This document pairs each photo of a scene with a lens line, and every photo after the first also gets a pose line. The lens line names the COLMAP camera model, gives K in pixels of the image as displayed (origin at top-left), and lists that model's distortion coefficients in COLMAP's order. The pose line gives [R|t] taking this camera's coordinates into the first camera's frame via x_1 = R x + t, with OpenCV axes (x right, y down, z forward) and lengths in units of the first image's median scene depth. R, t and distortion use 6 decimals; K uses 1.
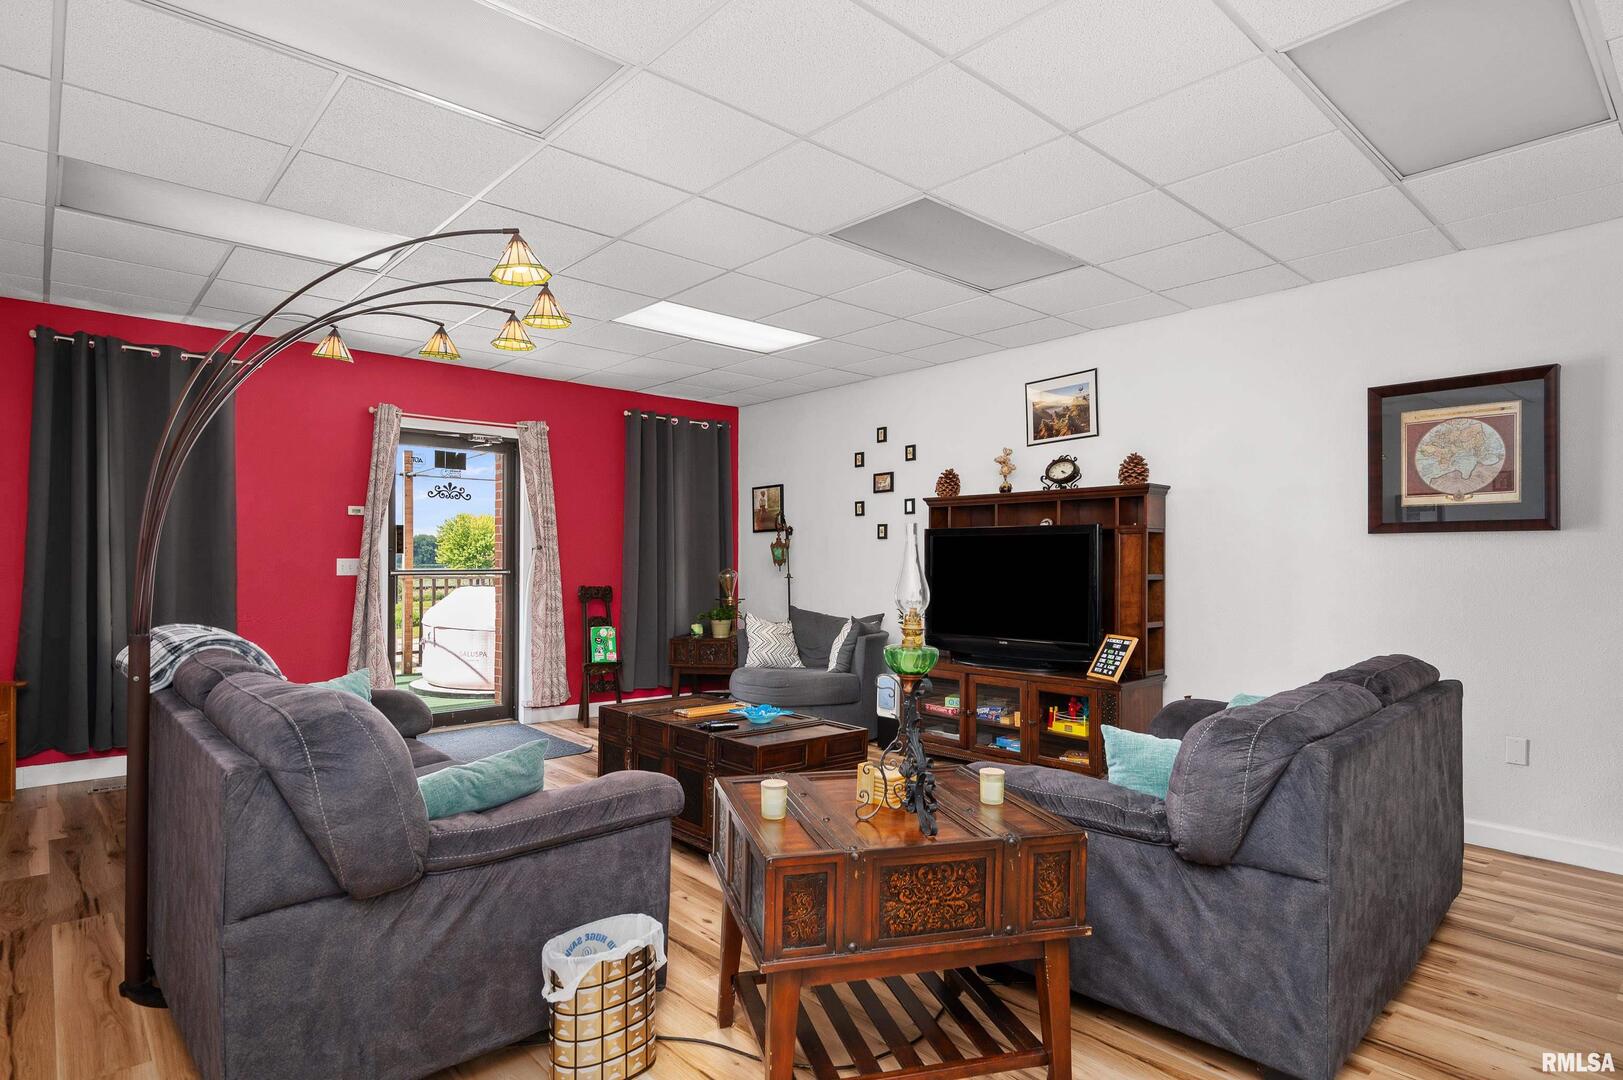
lens RADIAL K [[861.7, 0, 811.9], [0, 861.7, 548.7], [0, 0, 1]] dist [0.027795, -0.000229]
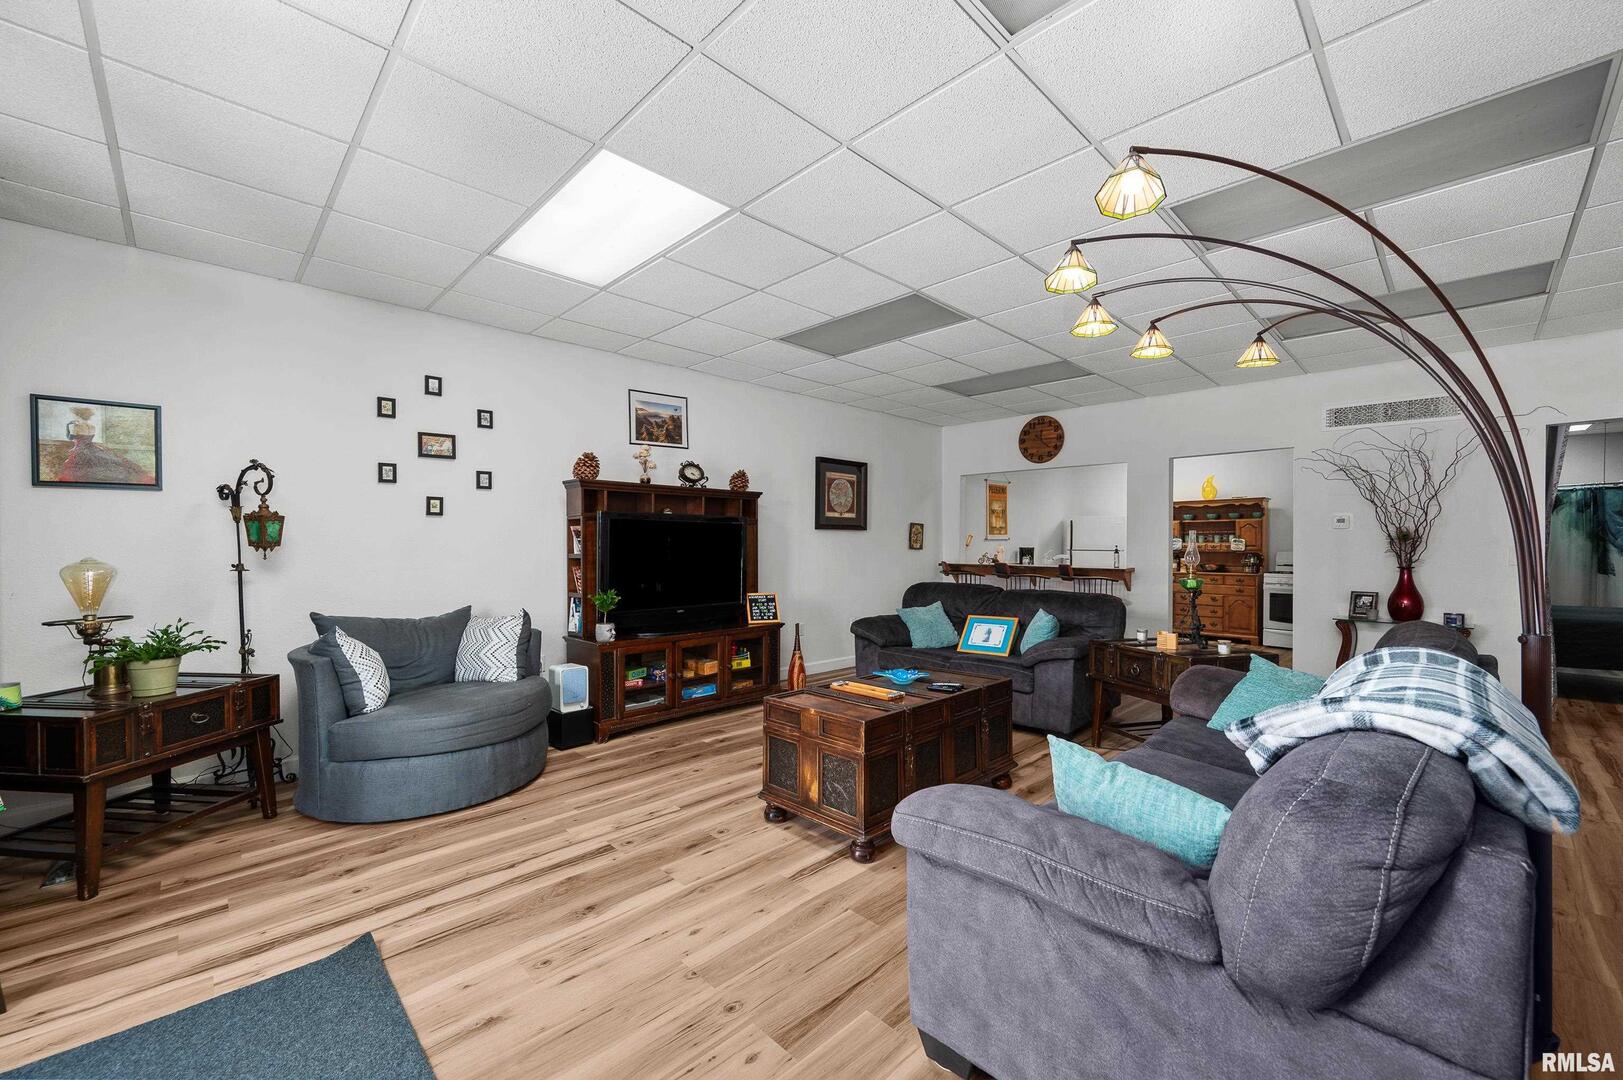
lens RADIAL K [[654.5, 0, 809.5], [0, 654.5, 546.6], [0, 0, 1]] dist [-0.000266, -0.000333]
pose [[-0.034225, -0.008630, 0.999377, -0.614807], [-0.016858, 0.999825, 0.008057, 0.007856], [-0.999272, -0.016572, -0.034365, 0.759364]]
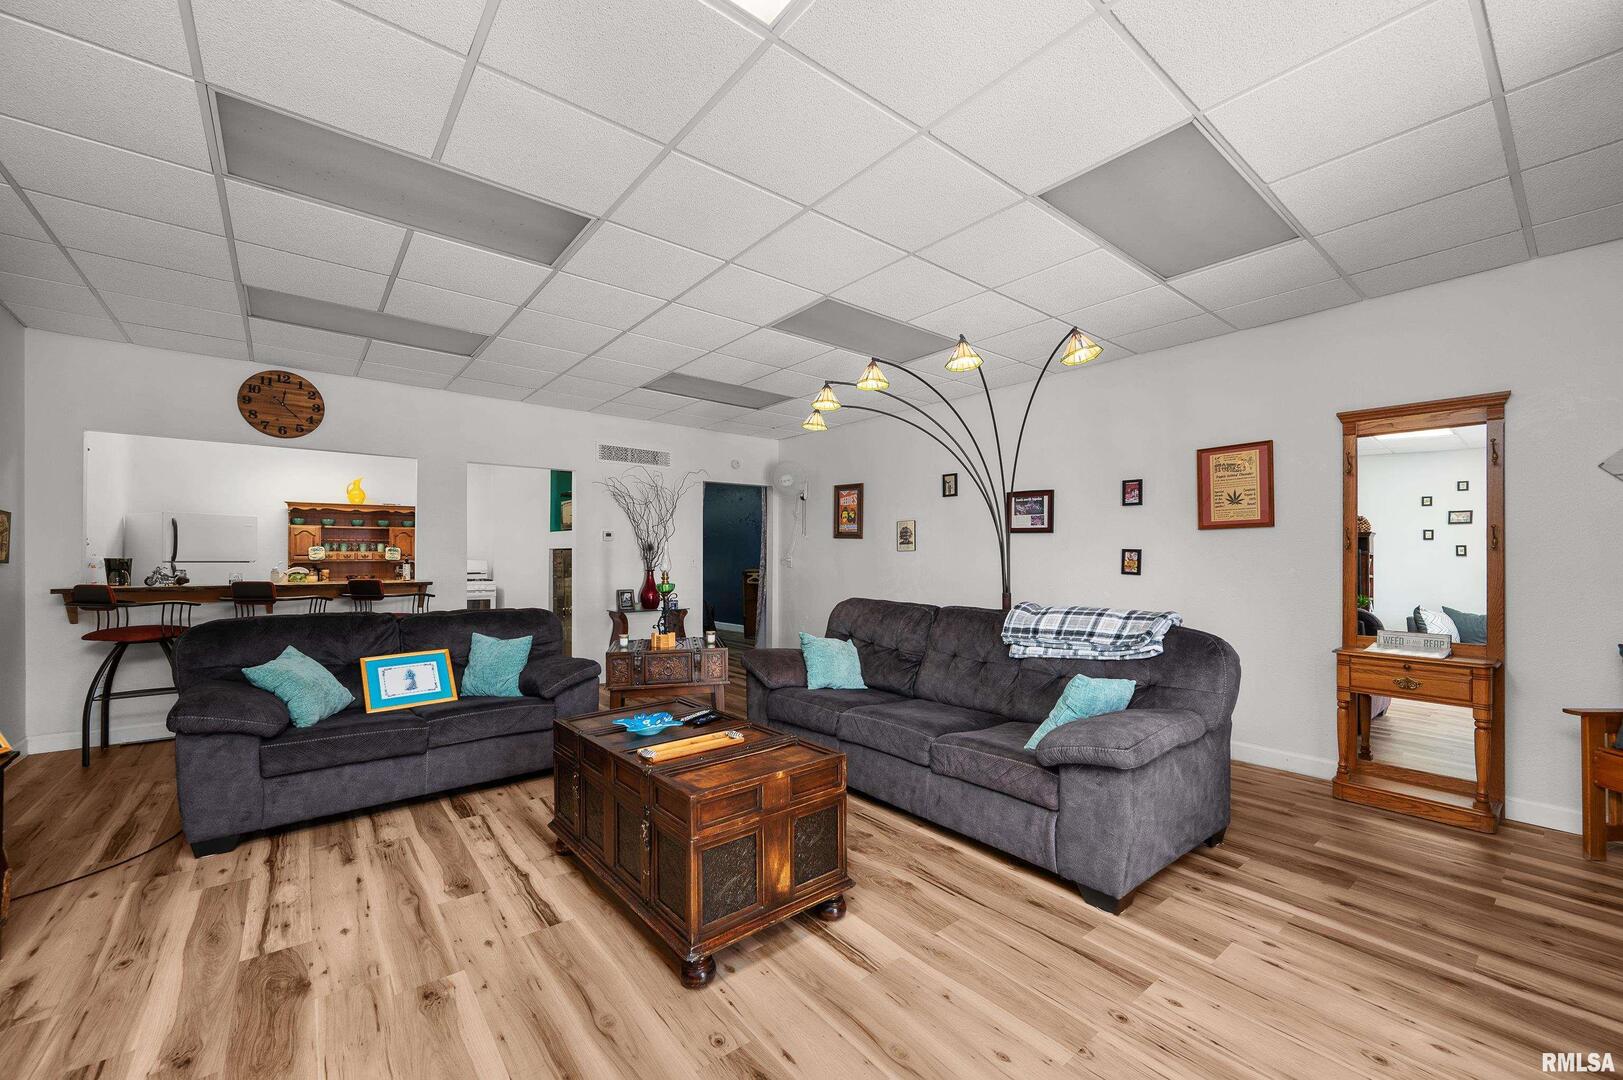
lens RADIAL K [[654.5, 0, 822.7], [0, 654.5, 547.9], [0, 0, 1]] dist [-0.000266, -0.000333]
pose [[-0.999640, -0.004627, 0.026427, -0.180629], [-0.005310, 0.999653, -0.025797, 0.016476], [-0.026299, -0.025928, -0.999318, 1.092937]]
